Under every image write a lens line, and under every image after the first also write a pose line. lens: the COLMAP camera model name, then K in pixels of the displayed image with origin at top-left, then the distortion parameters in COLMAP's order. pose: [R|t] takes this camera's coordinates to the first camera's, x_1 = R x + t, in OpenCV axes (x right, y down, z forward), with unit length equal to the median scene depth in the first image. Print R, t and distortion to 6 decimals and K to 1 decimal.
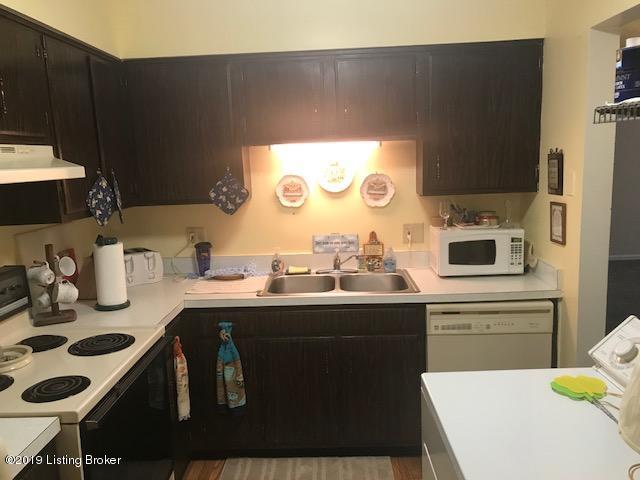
lens RADIAL K [[524.4, 0, 320.0], [0, 524.4, 240.0], [0, 0, 1]] dist [0.018353, 0.010693]
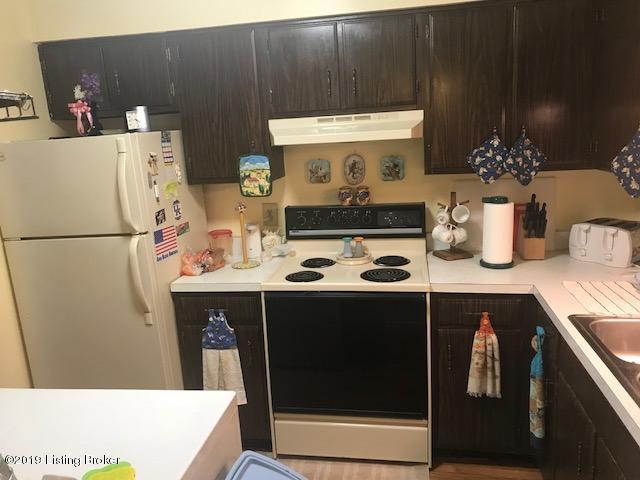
lens RADIAL K [[524.4, 0, 320.0], [0, 524.4, 240.0], [0, 0, 1]] dist [0.018353, 0.010693]
pose [[-0.148232, 0.242057, -0.958872, 0.621155], [-0.098170, 0.961193, 0.257819, -0.147737], [0.984068, 0.132350, -0.118717, 0.783014]]
